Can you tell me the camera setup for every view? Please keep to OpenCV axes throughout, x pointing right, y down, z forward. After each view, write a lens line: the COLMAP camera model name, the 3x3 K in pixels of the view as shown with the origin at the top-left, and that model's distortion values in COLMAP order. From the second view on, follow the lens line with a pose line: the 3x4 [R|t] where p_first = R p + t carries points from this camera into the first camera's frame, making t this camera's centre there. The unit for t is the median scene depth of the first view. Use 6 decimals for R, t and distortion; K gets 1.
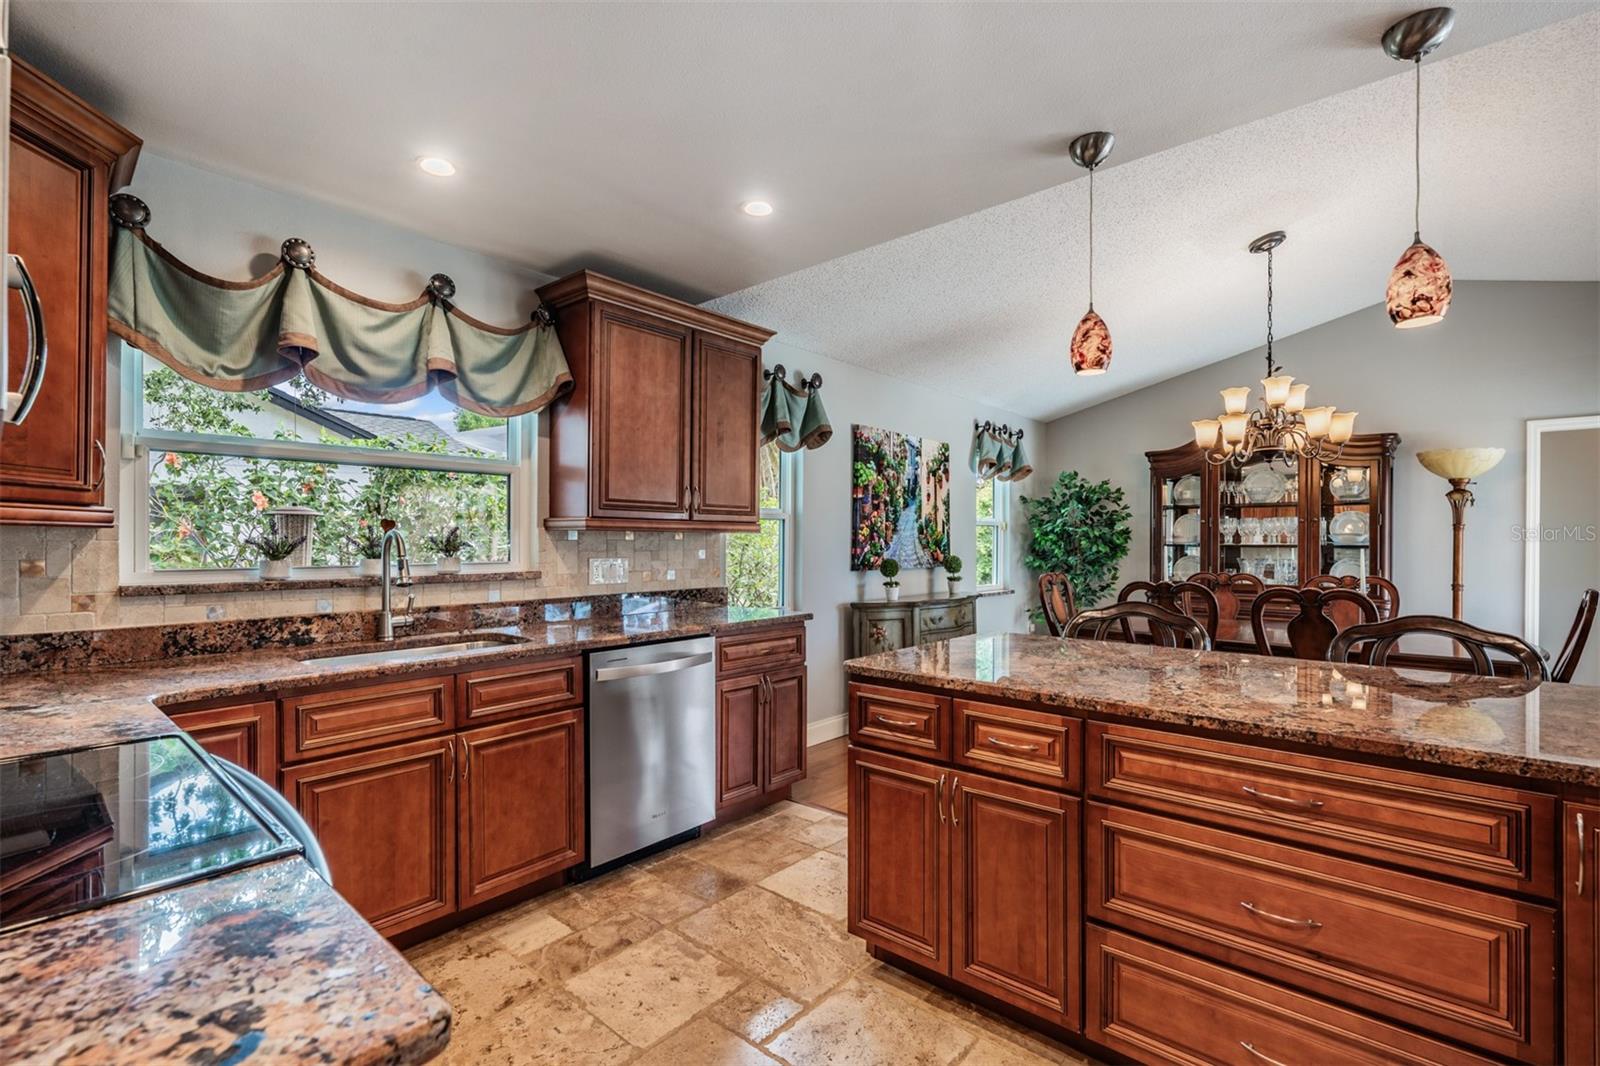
lens RADIAL K [[721.3, 0, 790.2], [0, 721.3, 543.1], [0, 0, 1]] dist [0.000538, -0.000089]
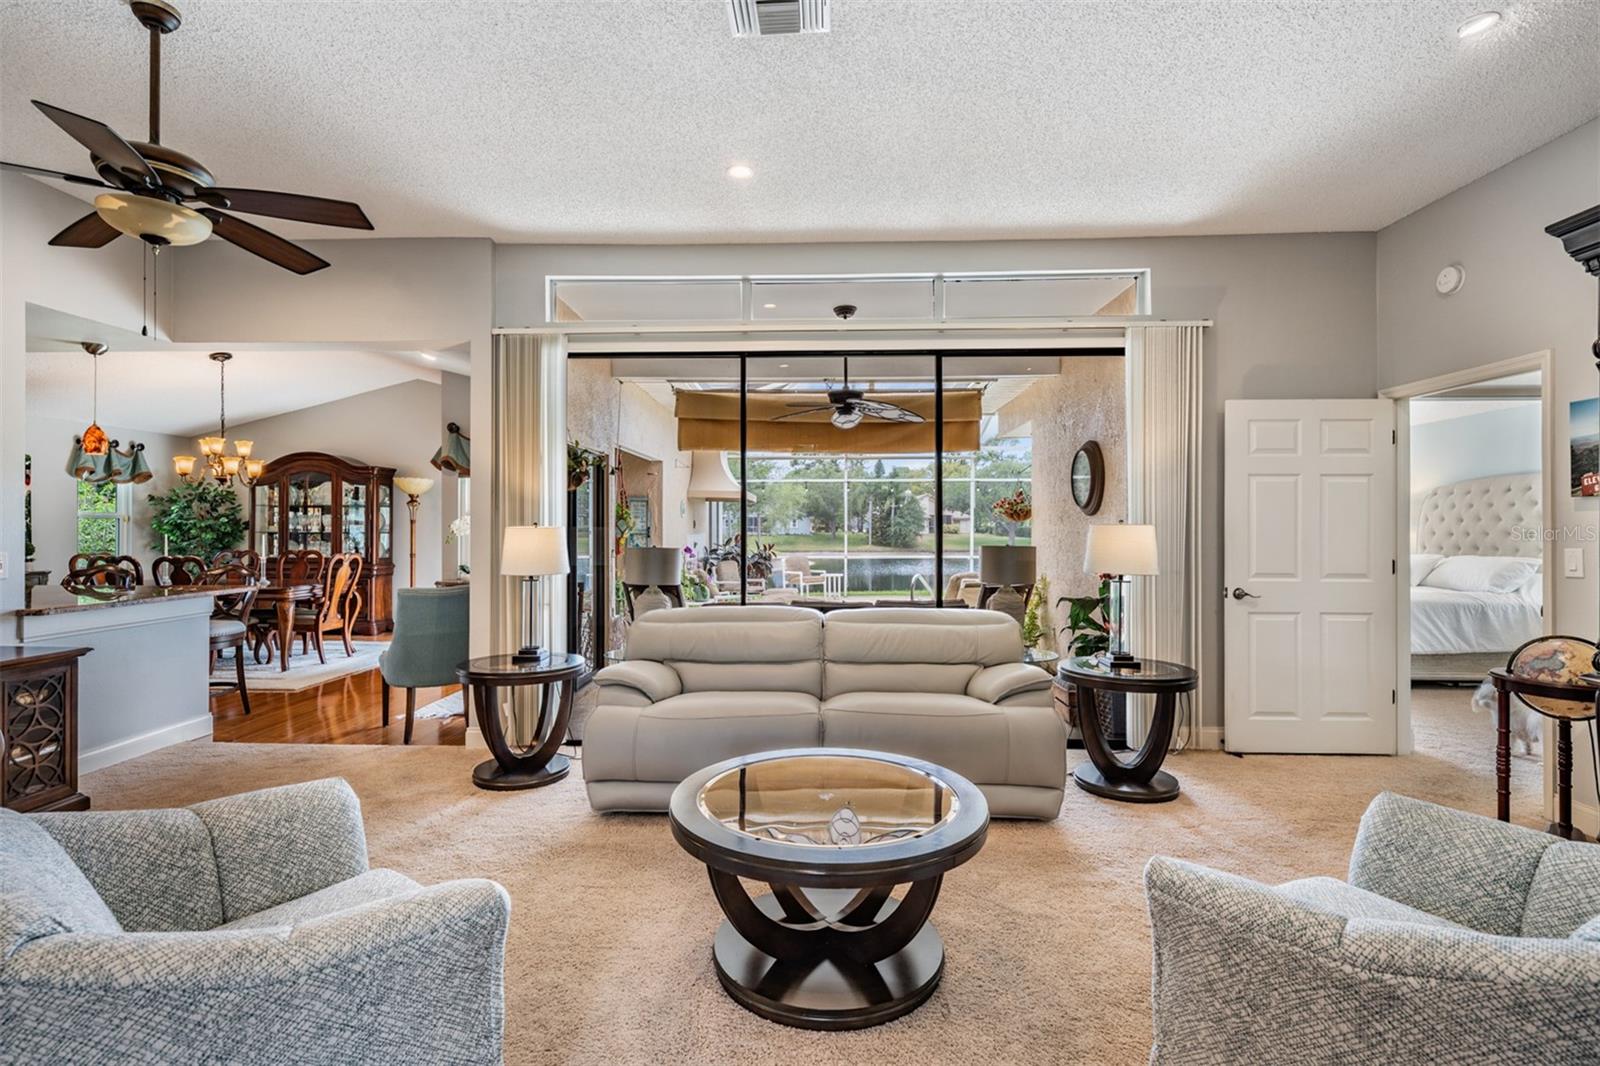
lens RADIAL K [[765.6, 0, 798.2], [0, 765.6, 514.7], [0, 0, 1]] dist [0.002248, 0.000078]
pose [[0.762513, 0.008588, 0.646915, 0.614617], [0.003836, 0.999834, -0.017795, -0.003585], [-0.646961, 0.016051, 0.762354, -1.494798]]
